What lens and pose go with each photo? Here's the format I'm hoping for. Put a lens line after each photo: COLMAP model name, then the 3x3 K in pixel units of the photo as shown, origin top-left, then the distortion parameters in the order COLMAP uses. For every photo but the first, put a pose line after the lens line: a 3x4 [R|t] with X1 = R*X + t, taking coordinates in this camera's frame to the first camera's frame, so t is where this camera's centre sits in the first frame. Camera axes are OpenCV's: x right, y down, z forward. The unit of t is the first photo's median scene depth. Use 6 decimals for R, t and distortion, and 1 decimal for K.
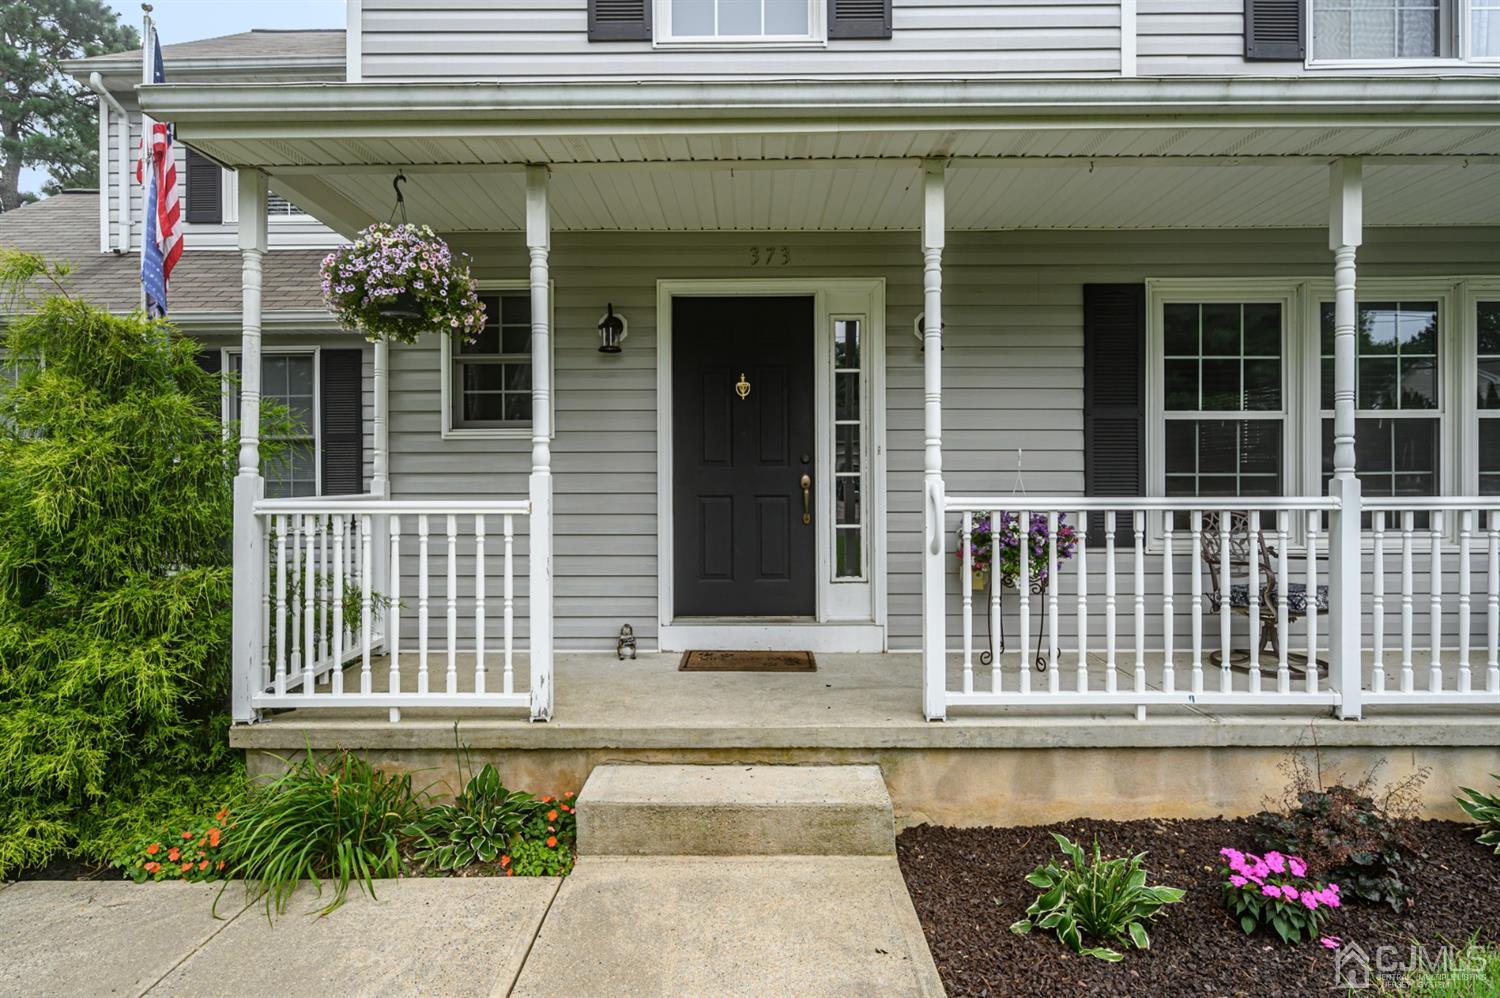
lens RADIAL K [[805.6, 0, 750.8], [0, 805.6, 489.4], [0, 0, 1]] dist [-0.004200, 0.001012]
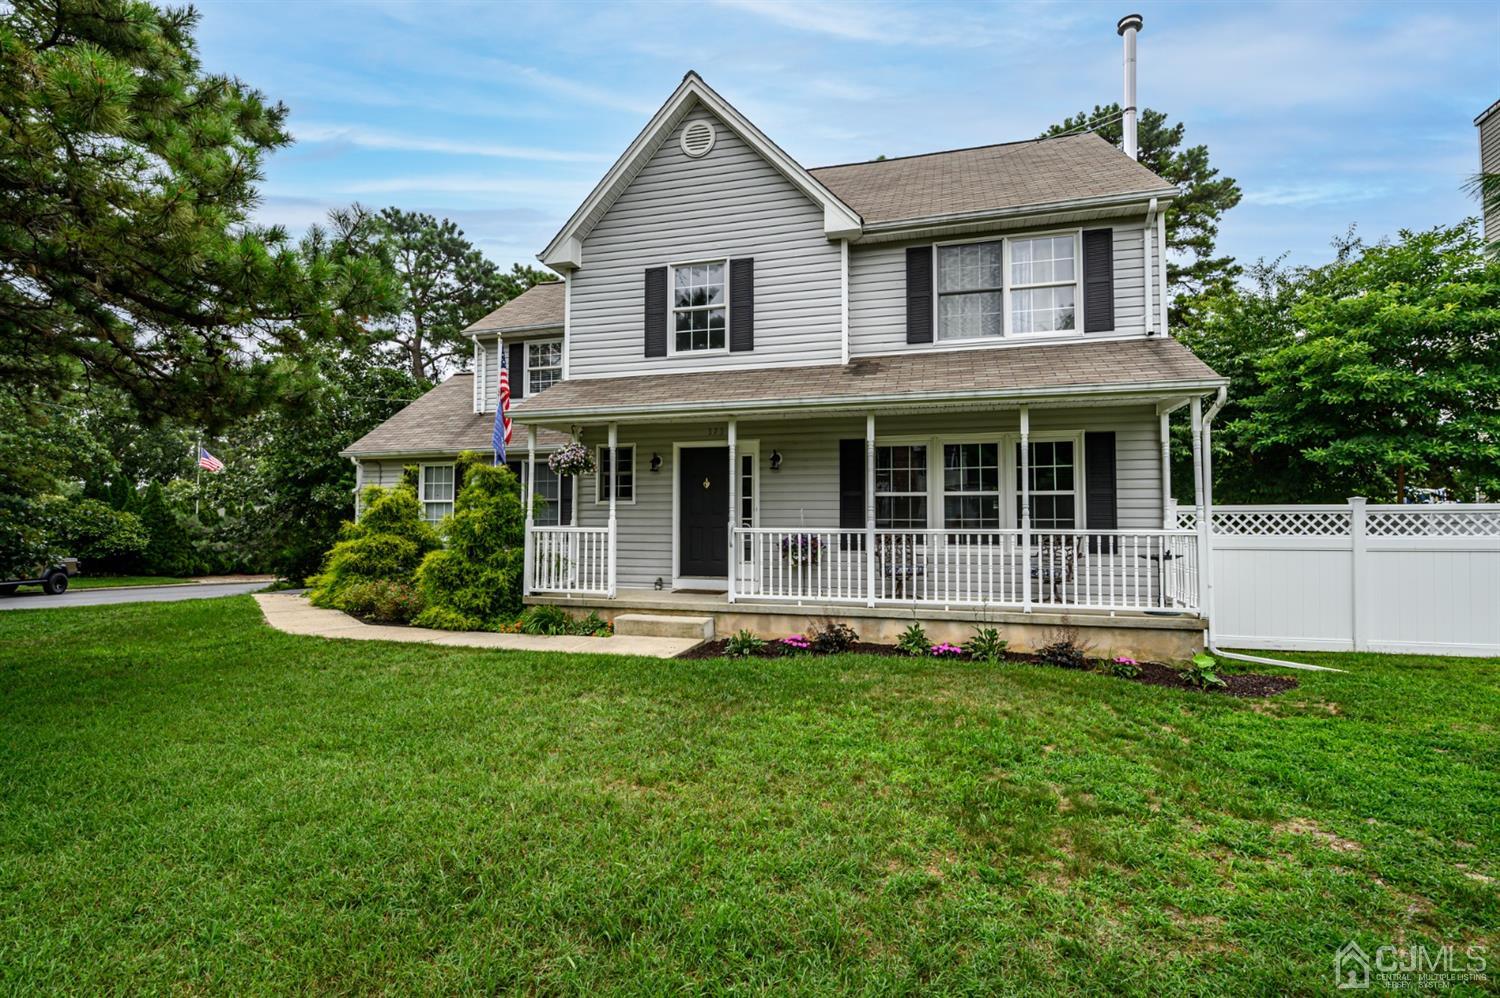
lens RADIAL K [[755.8, 0, 758.3], [0, 755.8, 492.5], [0, 0, 1]] dist [-0.002106, 0.000436]
pose [[0.962773, -0.004454, -0.270275, 1.047996], [-0.006377, 0.999212, -0.039184, -0.011942], [0.270237, 0.039449, 0.961985, -1.623053]]
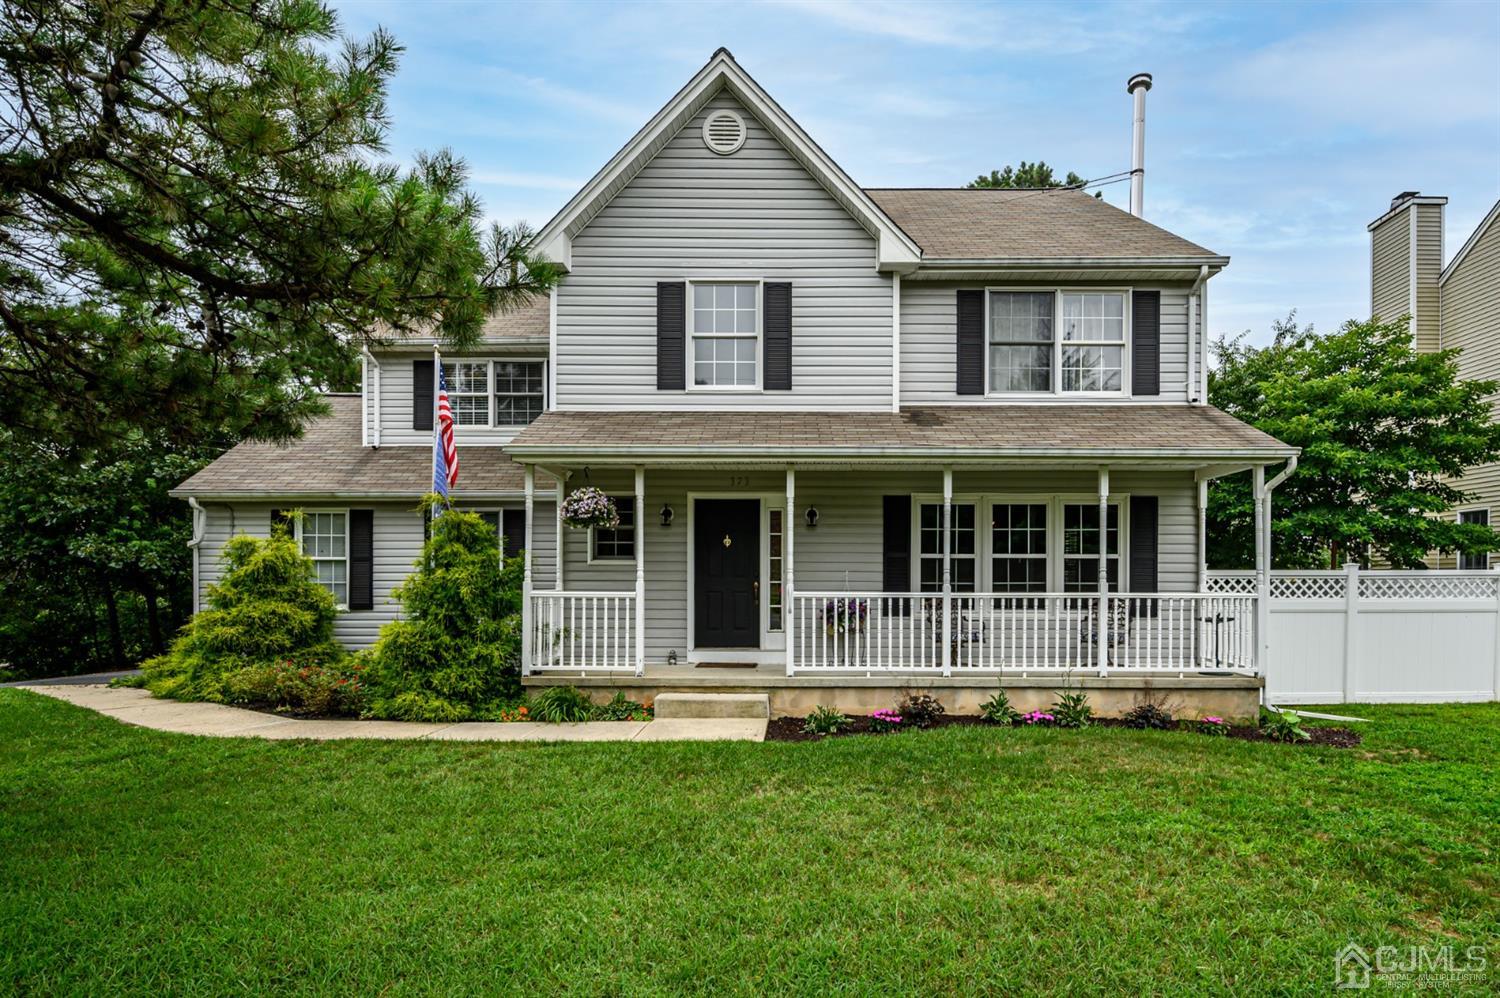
lens RADIAL K [[819.8, 0, 814.5], [0, 819.8, 596.7], [0, 0, 1]] dist [-0.000208, -0.001837]
pose [[0.999813, 0.006752, 0.018120, 0.251332], [-0.006938, 0.999924, 0.010202, -0.002616], [-0.018049, -0.010326, 0.999784, -1.630499]]
